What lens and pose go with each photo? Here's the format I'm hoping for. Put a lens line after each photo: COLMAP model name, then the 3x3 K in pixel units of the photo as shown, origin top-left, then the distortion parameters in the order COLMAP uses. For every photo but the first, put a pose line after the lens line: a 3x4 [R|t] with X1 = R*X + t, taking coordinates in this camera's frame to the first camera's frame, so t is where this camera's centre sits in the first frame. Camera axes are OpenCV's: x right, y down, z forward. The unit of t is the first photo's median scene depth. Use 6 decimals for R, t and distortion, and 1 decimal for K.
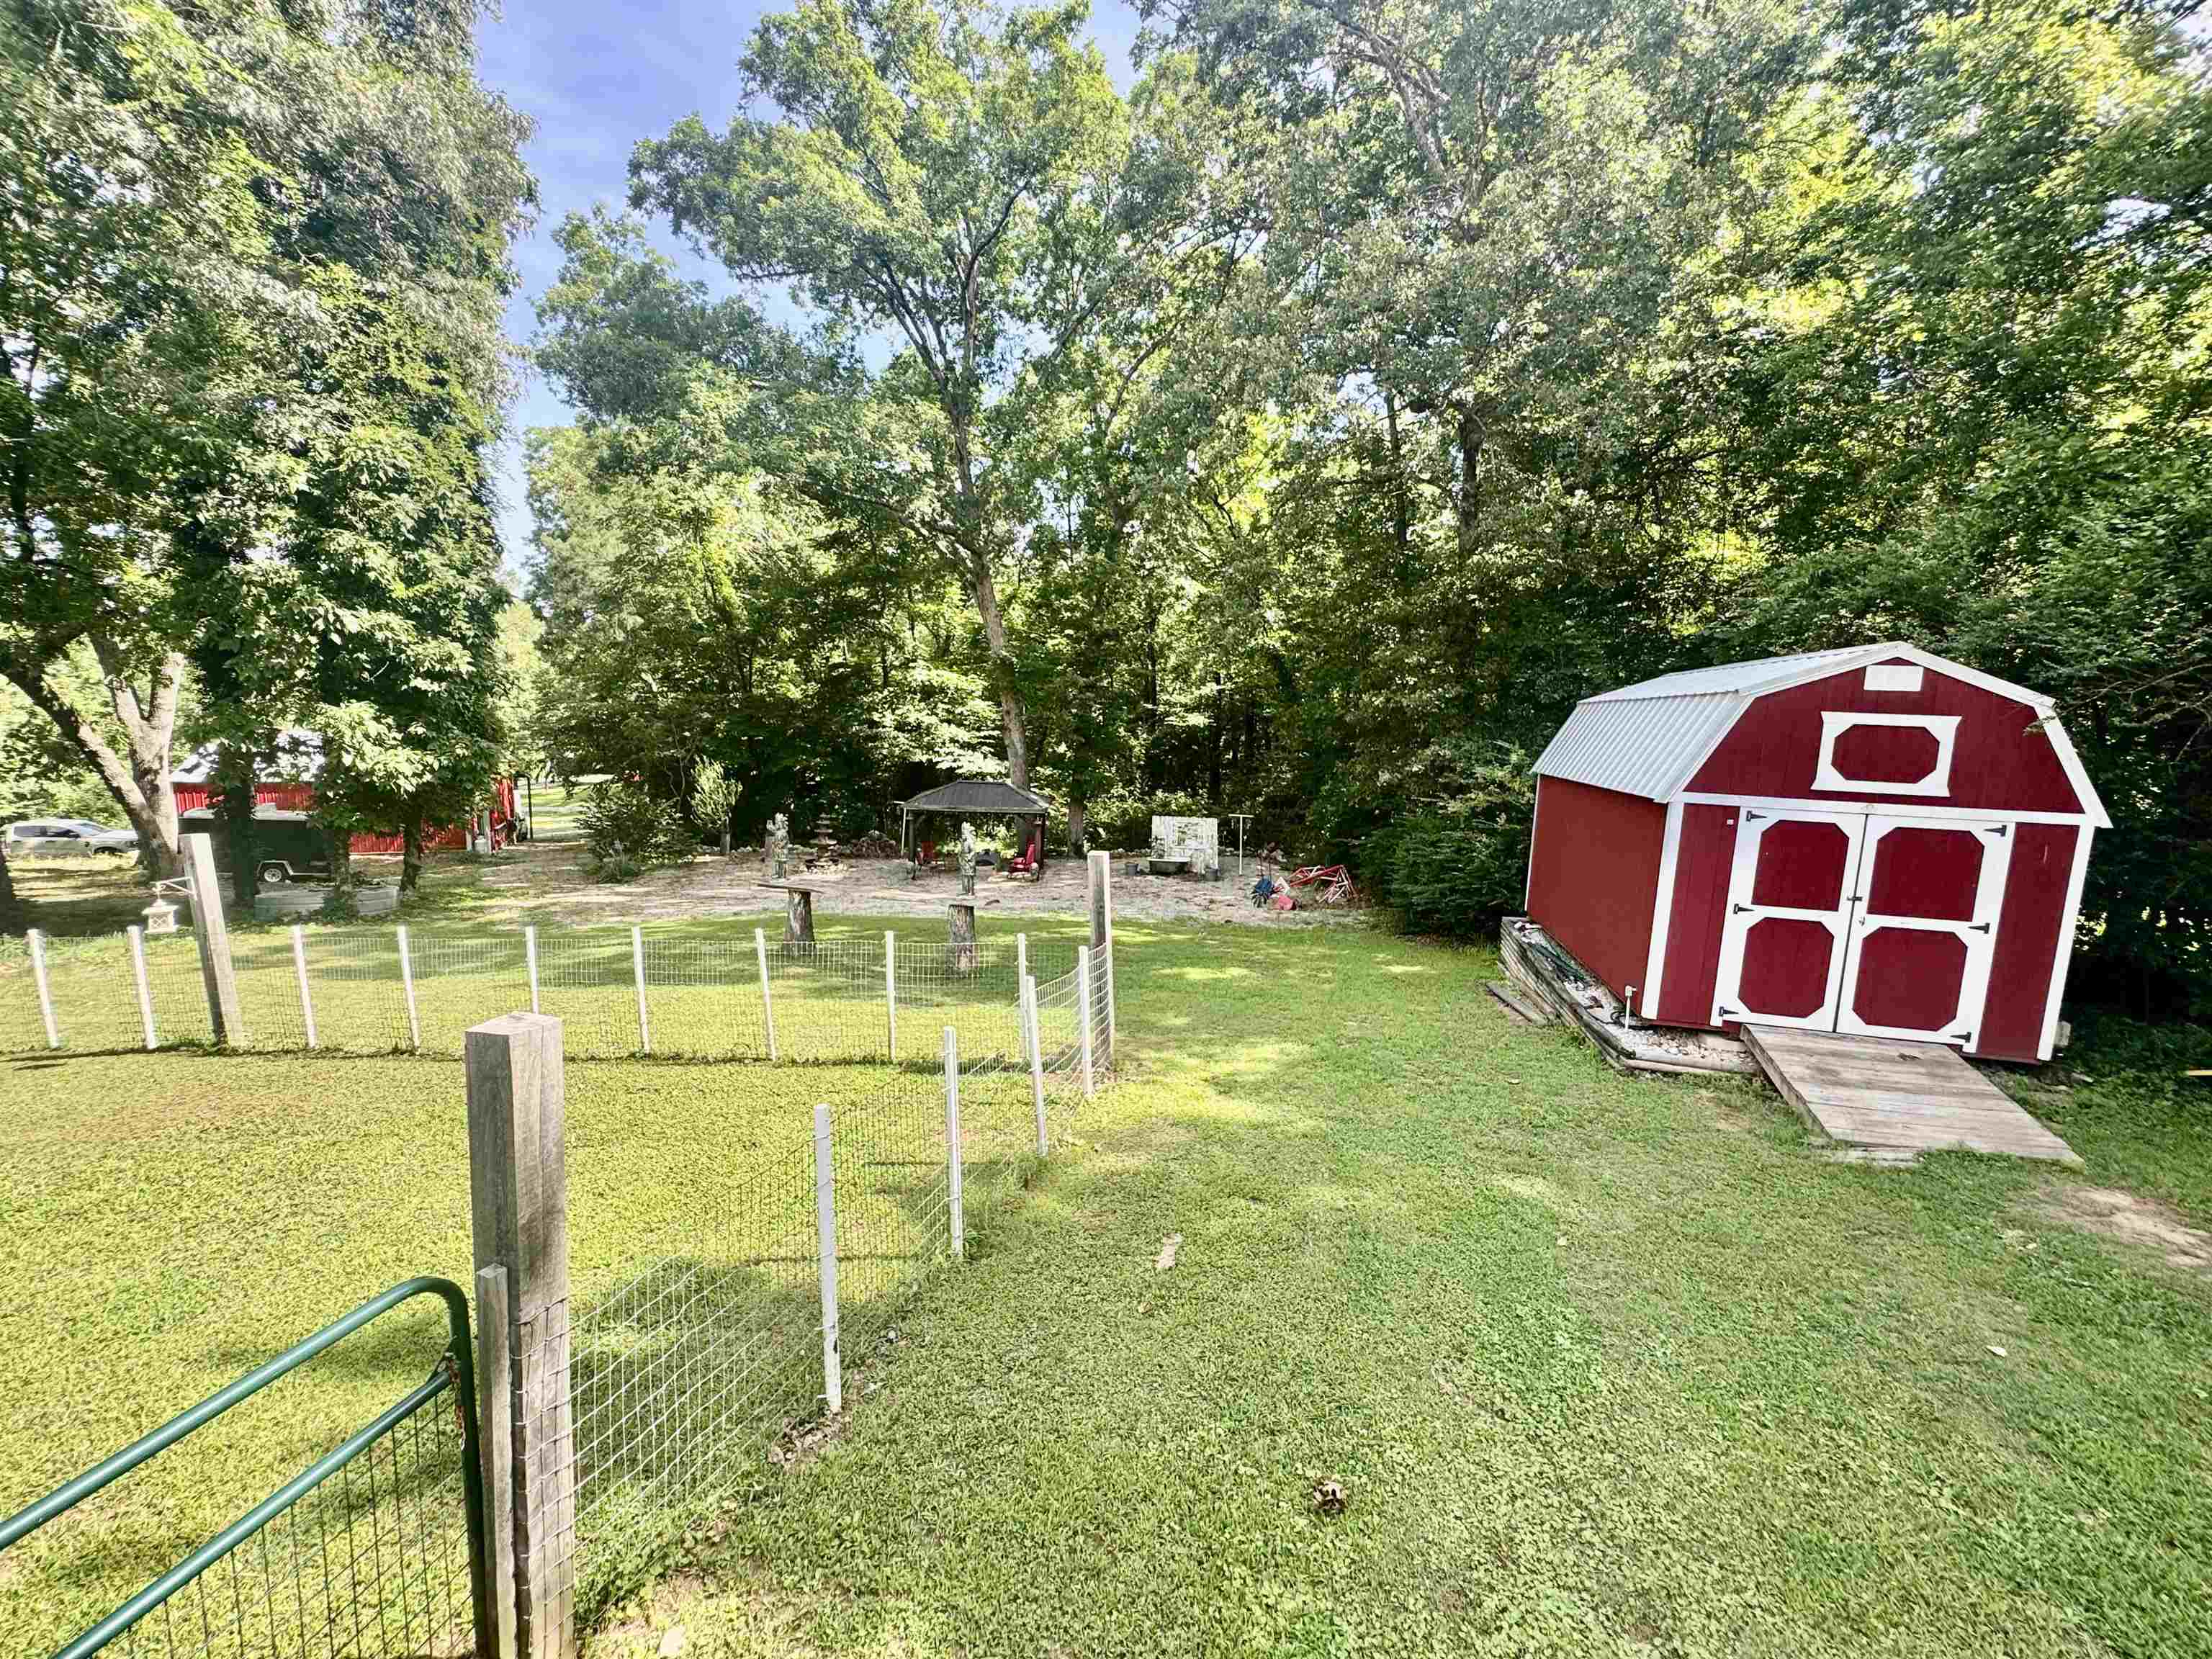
lens RADIAL K [[887.3, 0, 1111.4], [0, 887.3, 827.1], [0, 0, 1]] dist [-0.004153, 0.000654]
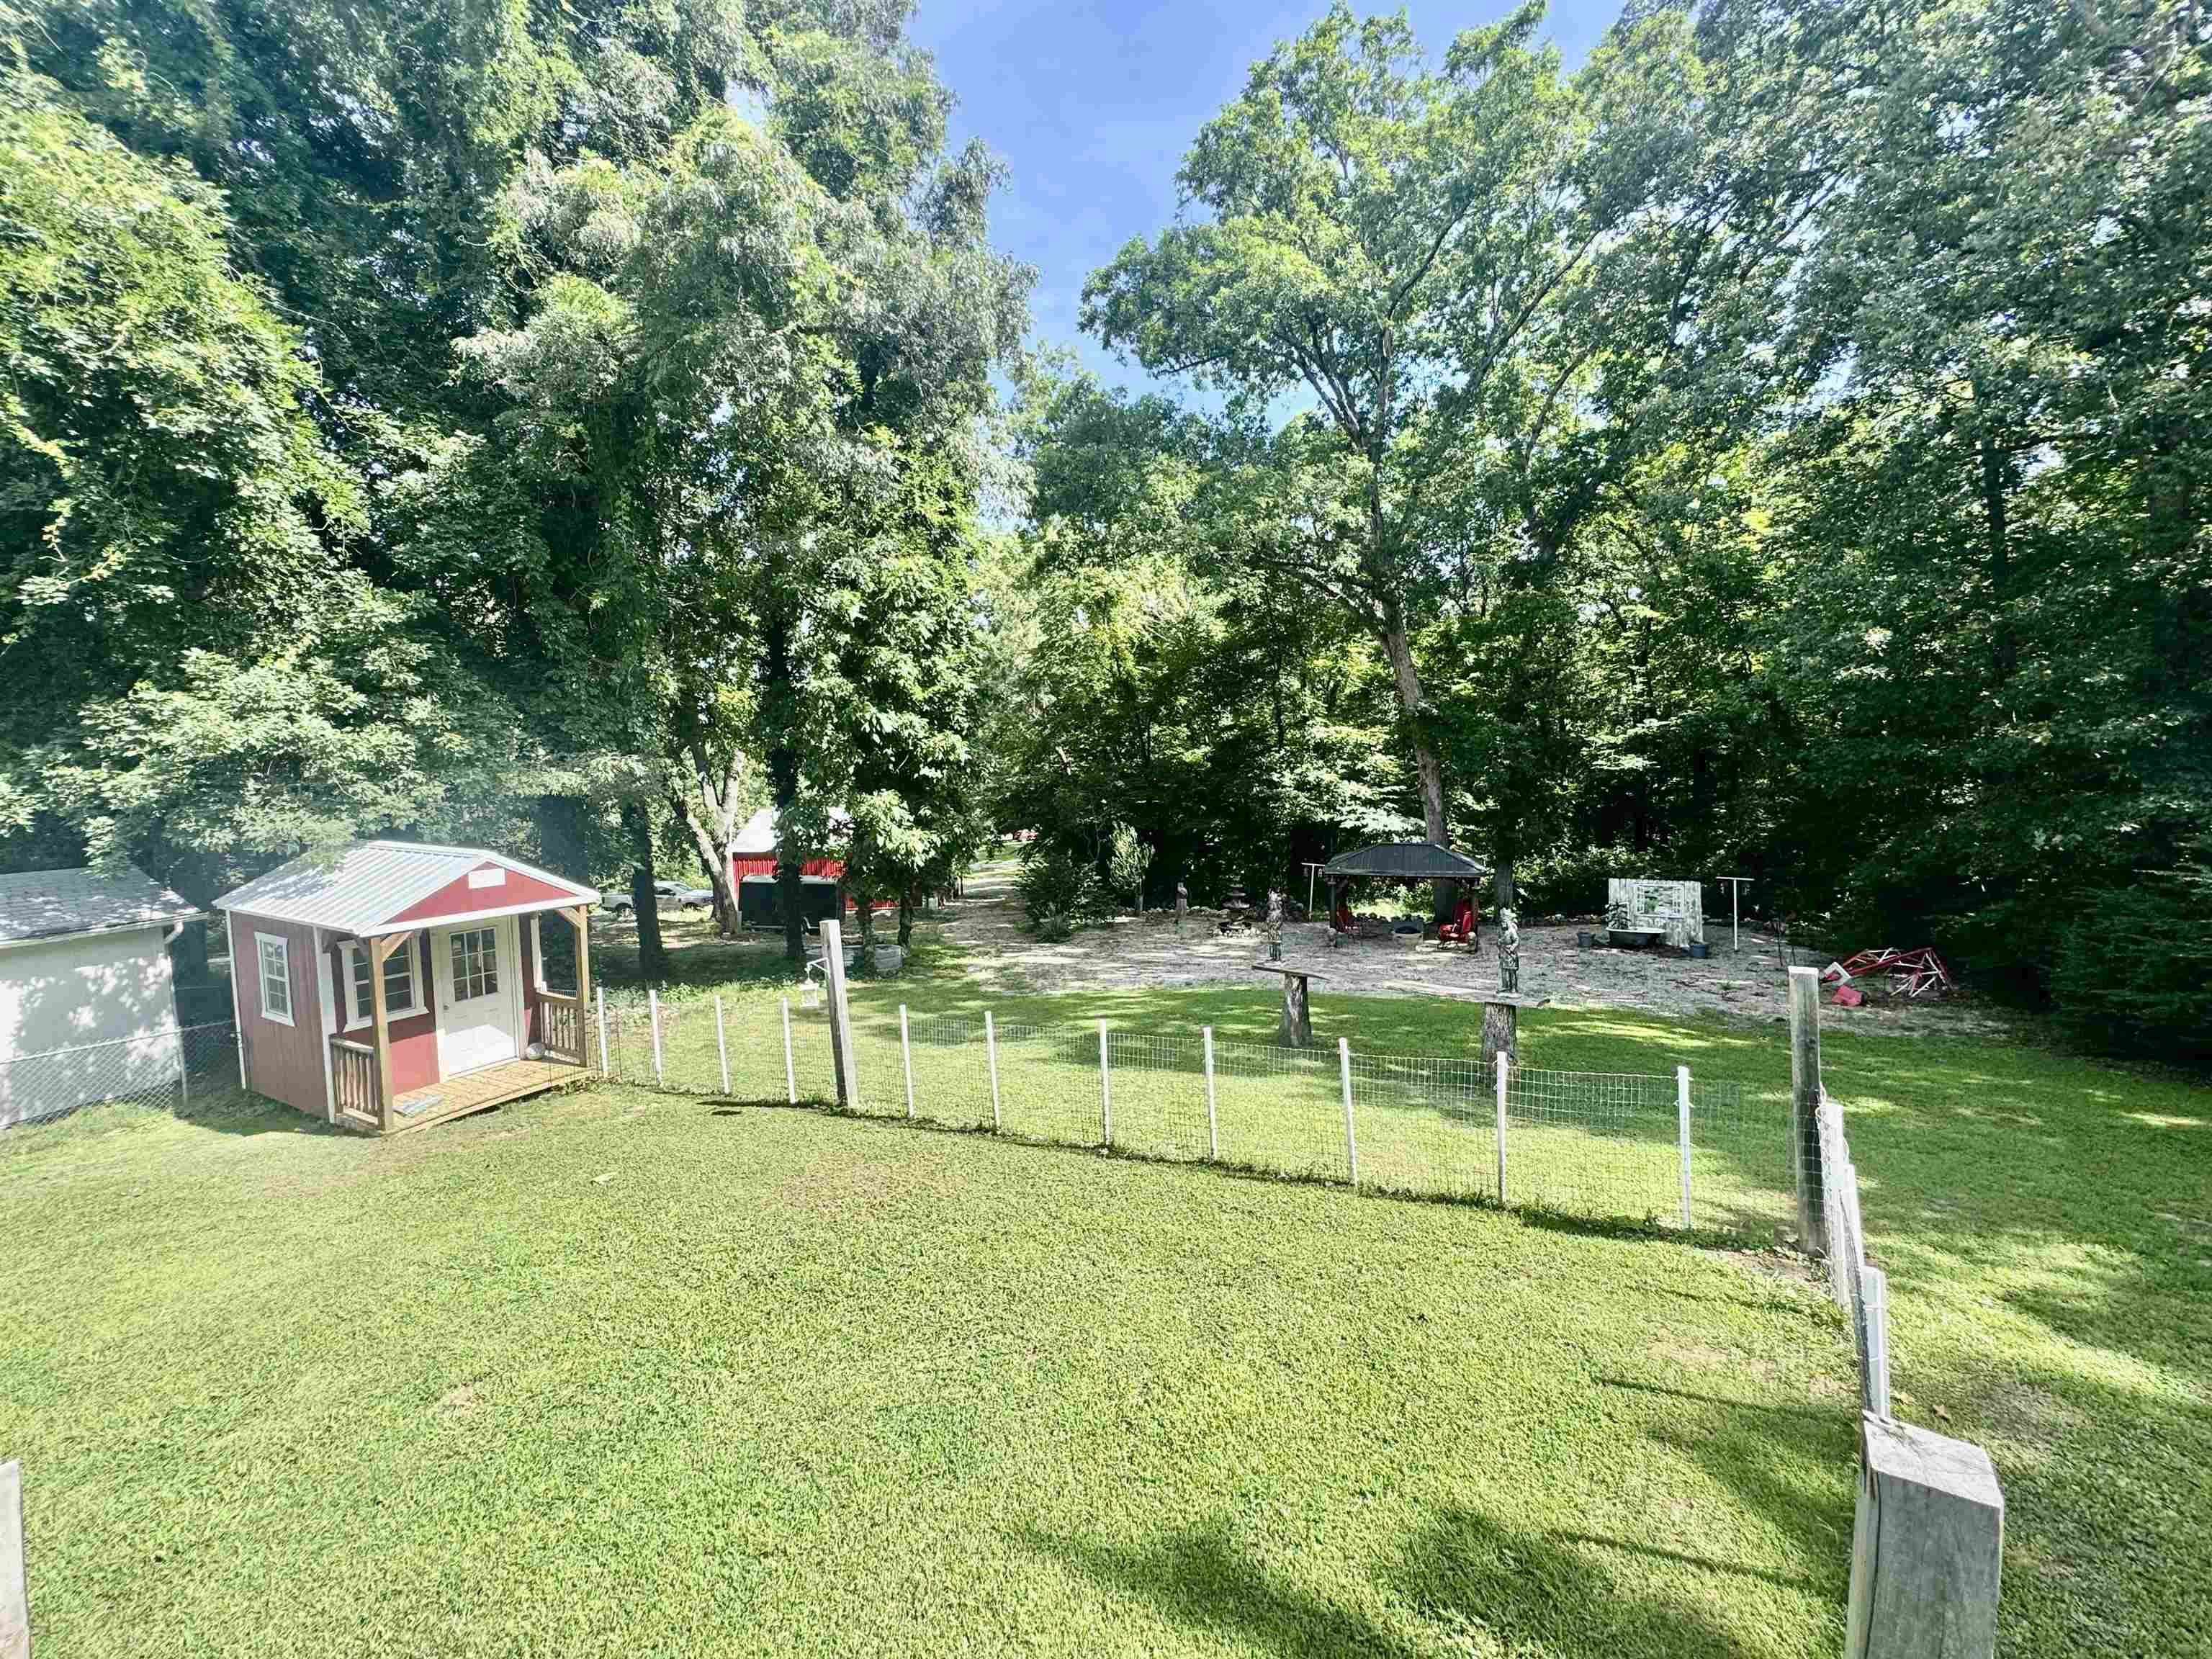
lens RADIAL K [[887.3, 0, 1112.6], [0, 887.3, 827.8], [0, 0, 1]] dist [-0.004153, 0.000654]
pose [[0.927524, -0.023322, -0.373036, -0.119085], [0.002529, 0.998420, -0.056131, -0.022241], [0.373755, 0.051119, 0.926118, 0.025383]]
